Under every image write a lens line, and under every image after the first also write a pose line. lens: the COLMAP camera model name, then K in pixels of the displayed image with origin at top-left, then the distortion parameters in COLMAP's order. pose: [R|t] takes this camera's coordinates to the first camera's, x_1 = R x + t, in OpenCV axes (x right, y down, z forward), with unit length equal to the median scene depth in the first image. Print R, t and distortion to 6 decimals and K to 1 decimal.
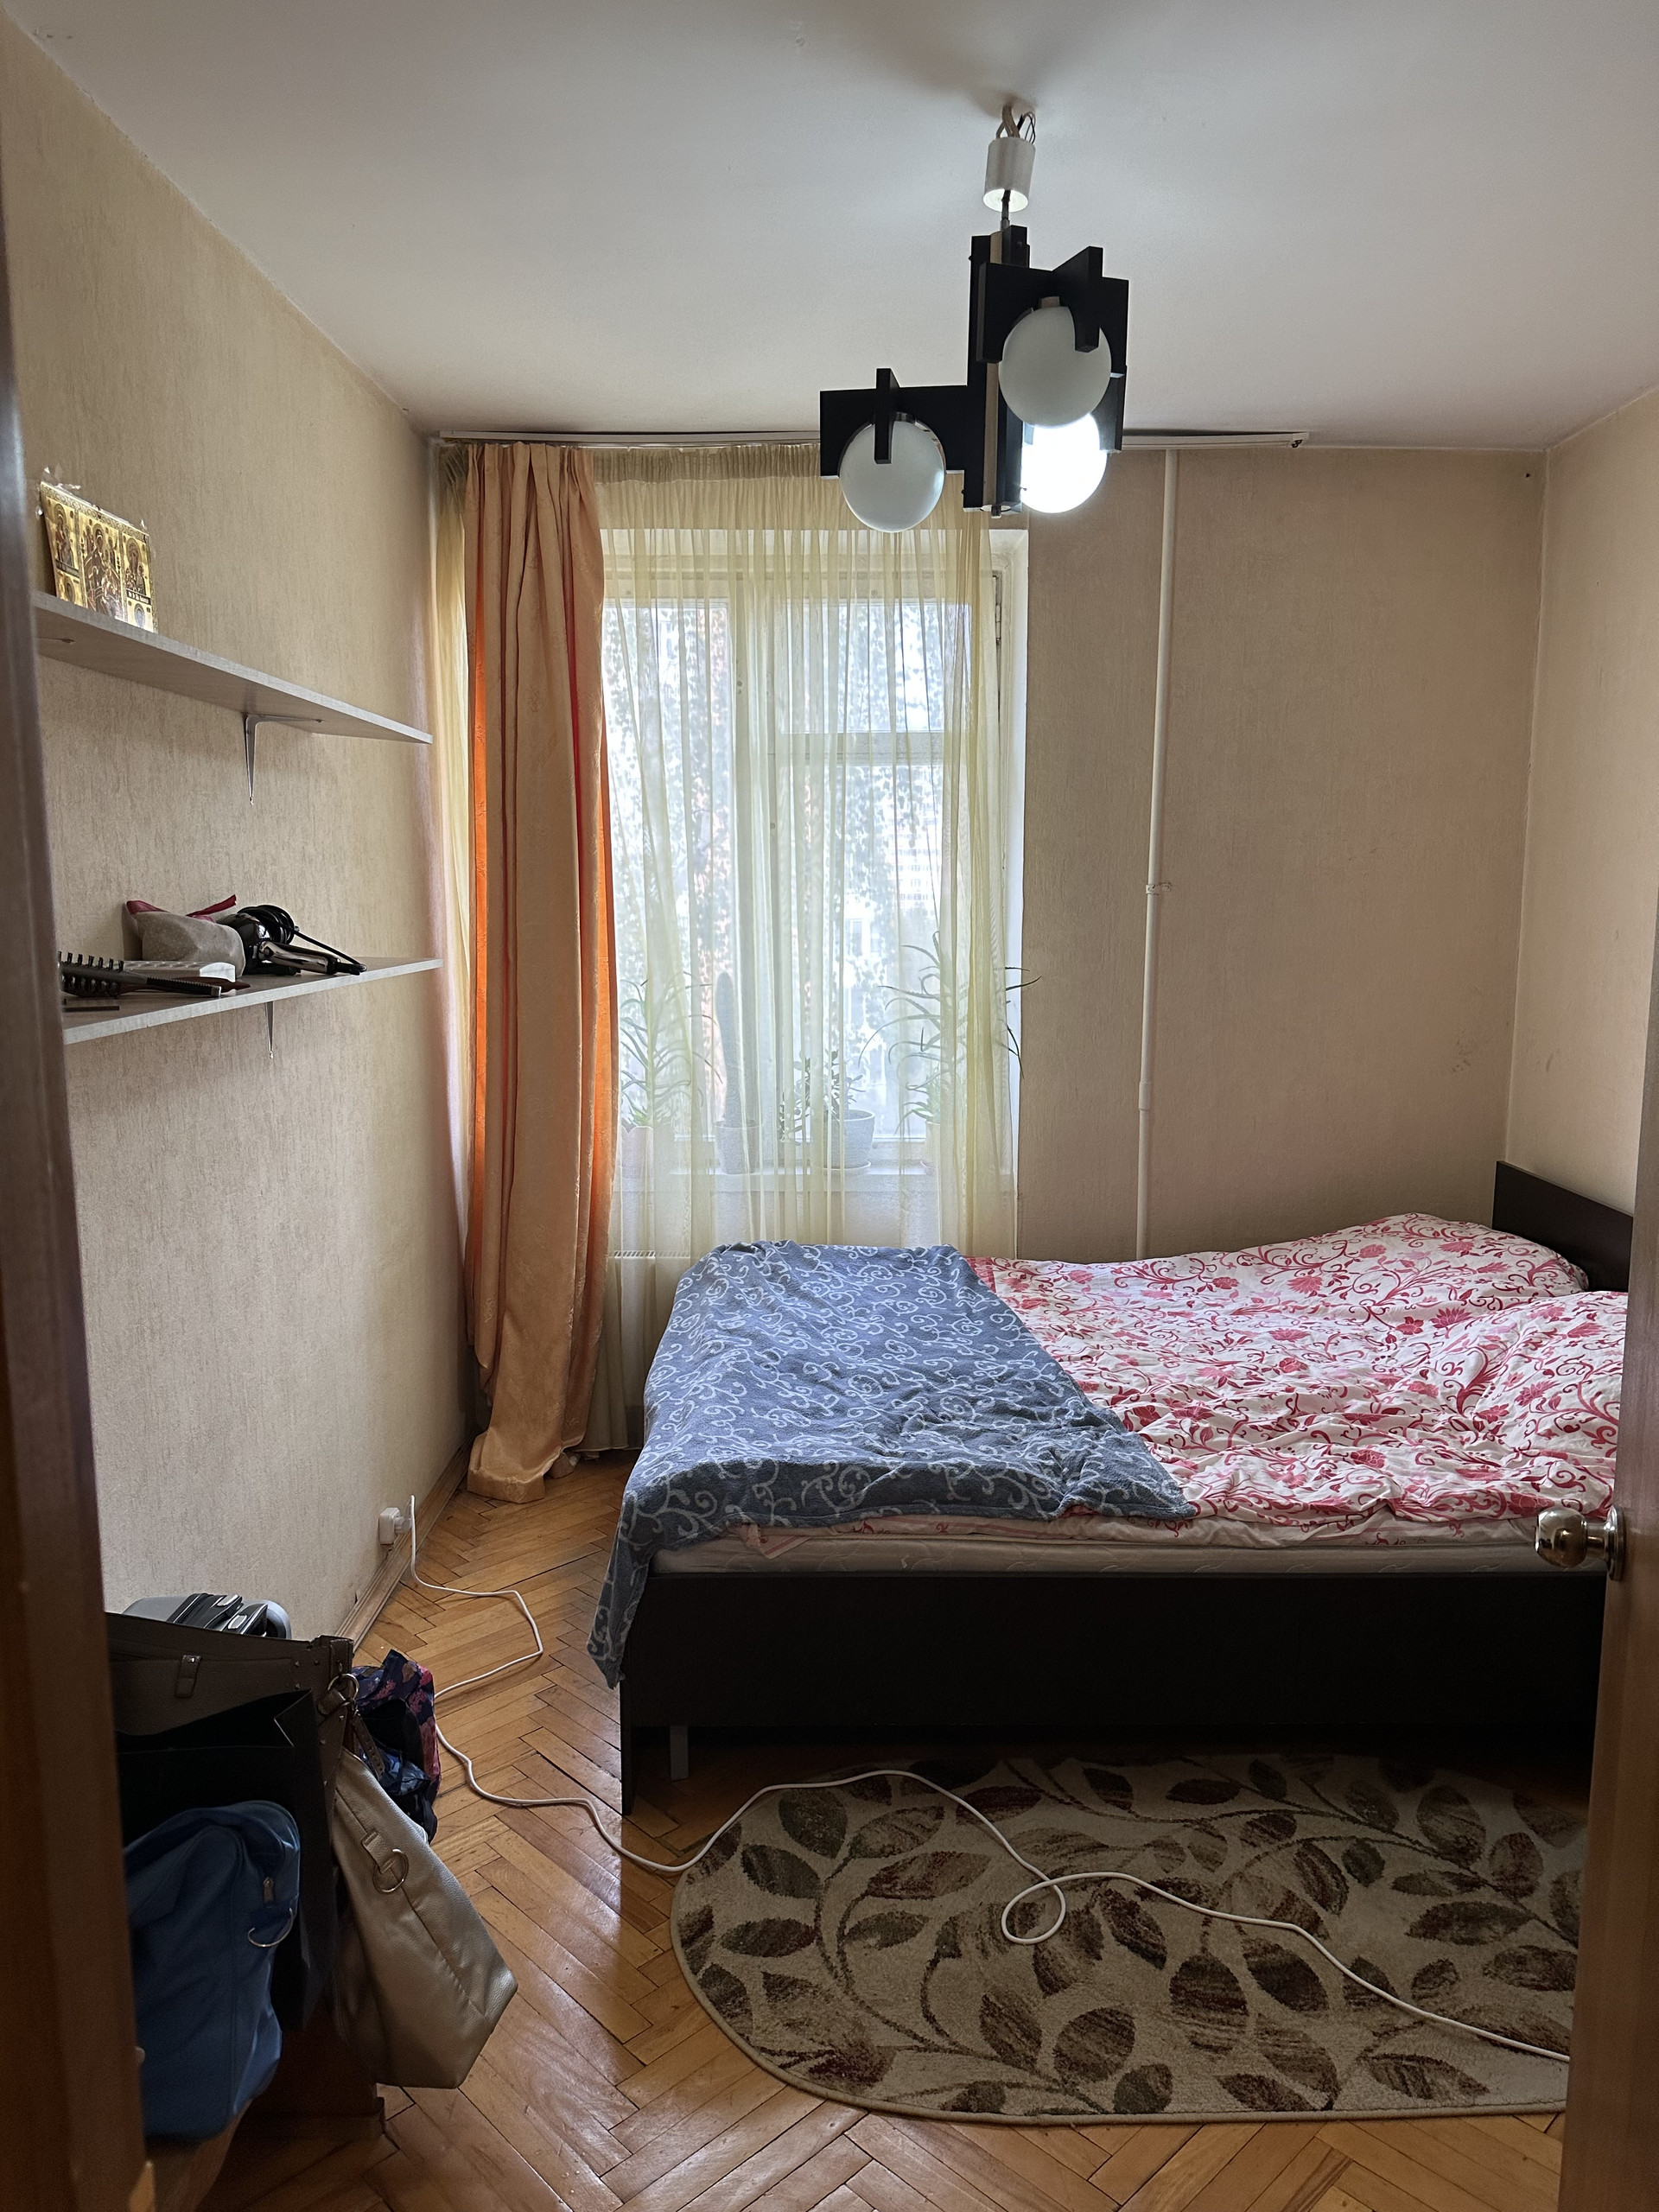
lens RADIAL K [[1539.1, 0, 837.5], [0, 1539.1, 1107.8], [0, 0, 1]] dist [0.072799, -0.095818]
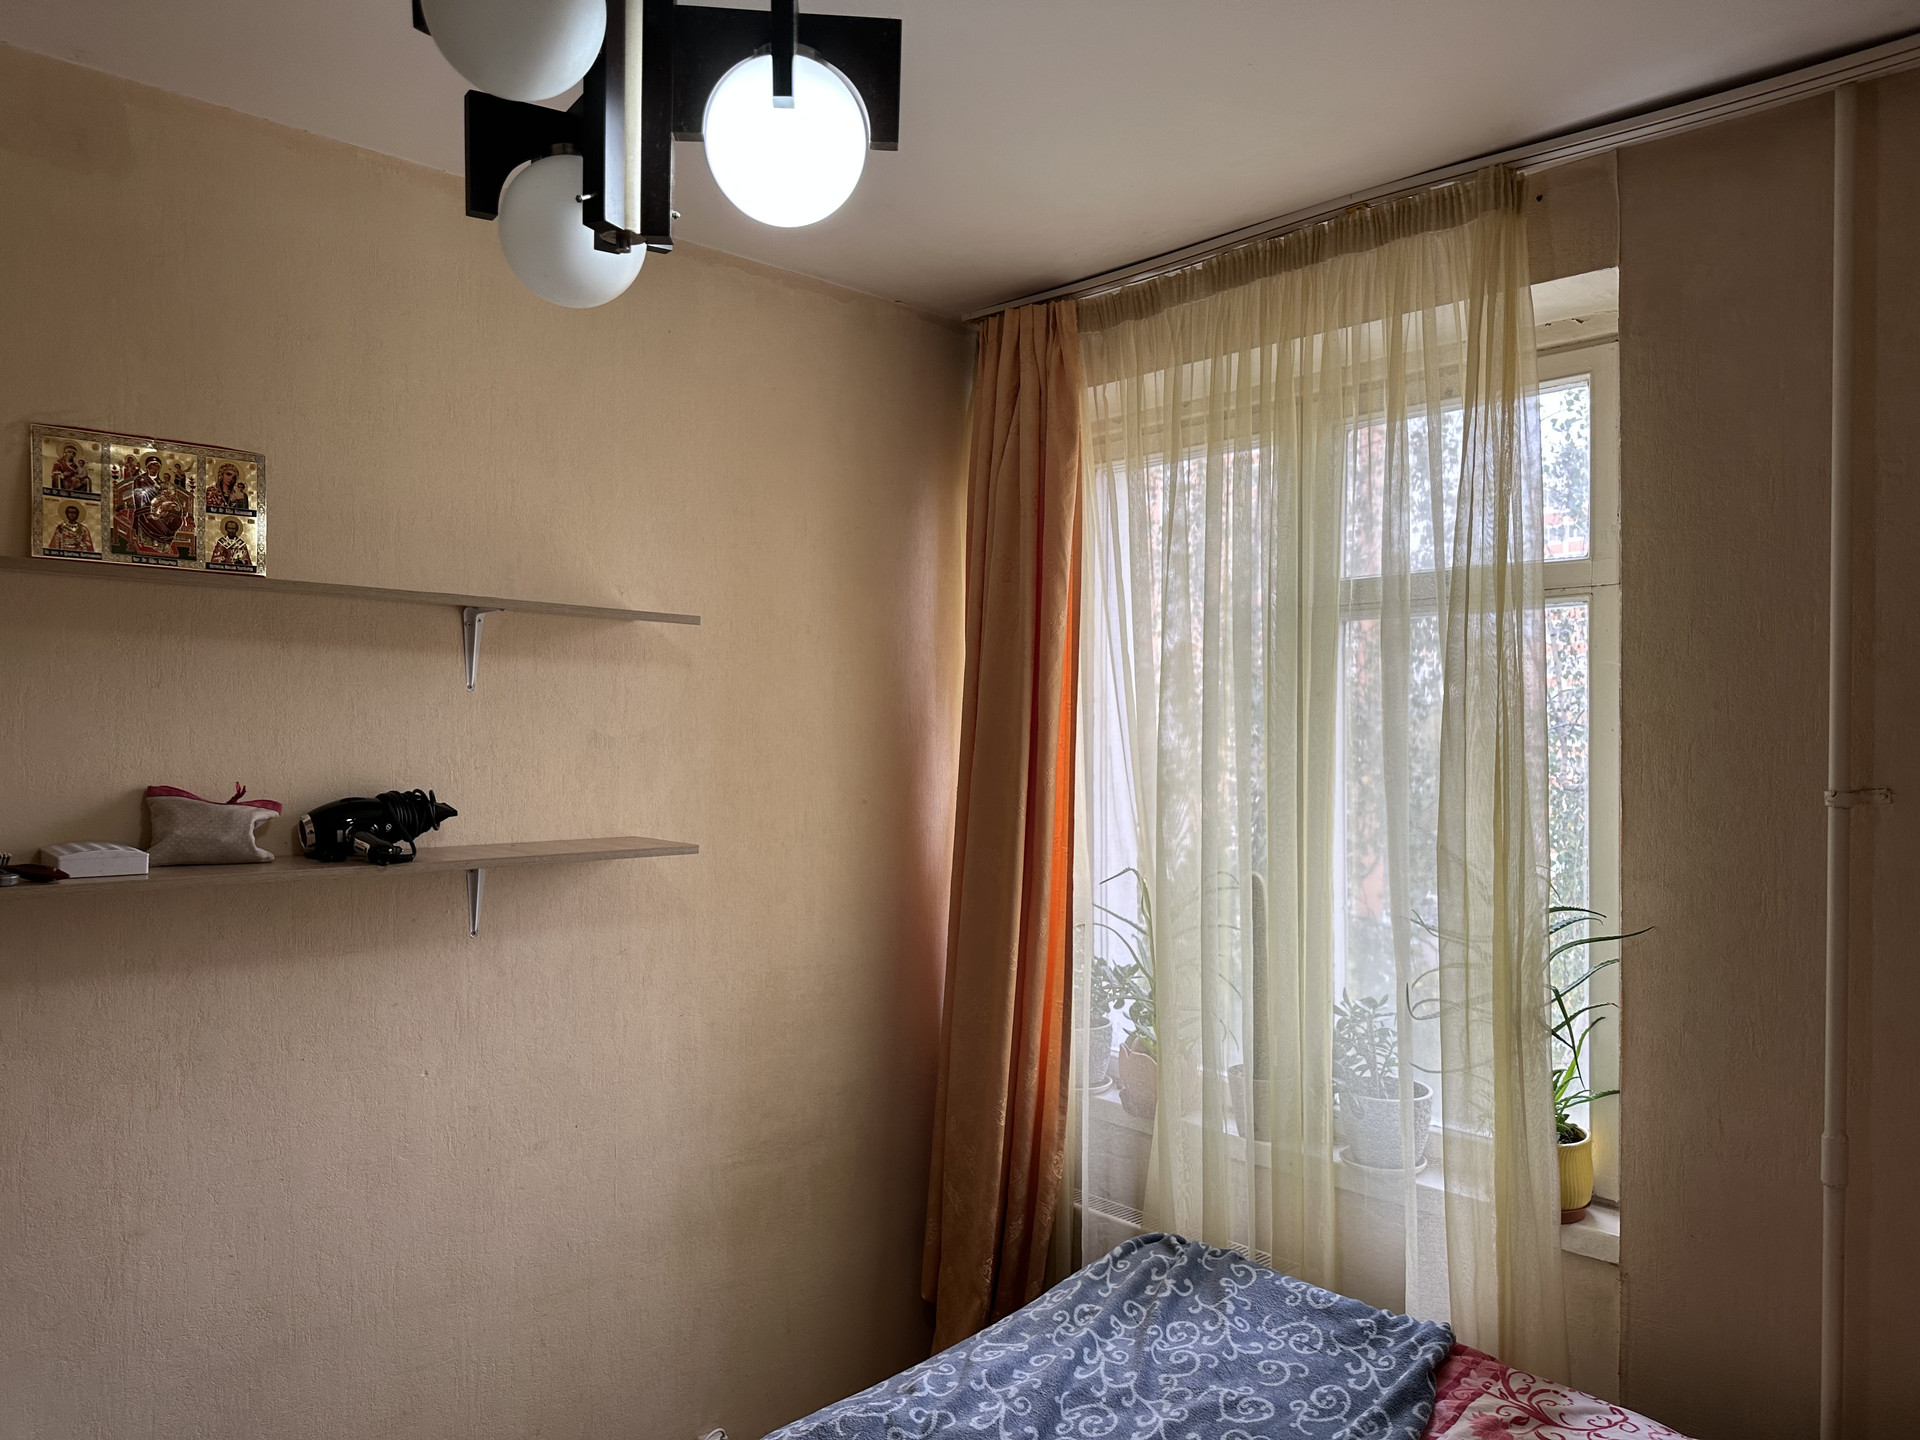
lens RADIAL K [[1335.9, 0, 968.0], [0, 1335.9, 734.1], [0, 0, 1]] dist [0.072799, -0.095818]
pose [[0.702433, 0.012189, -0.711646, 0.356221], [-0.116403, 0.988359, -0.097968, -0.085015], [0.702167, 0.151653, 0.695674, 0.439493]]
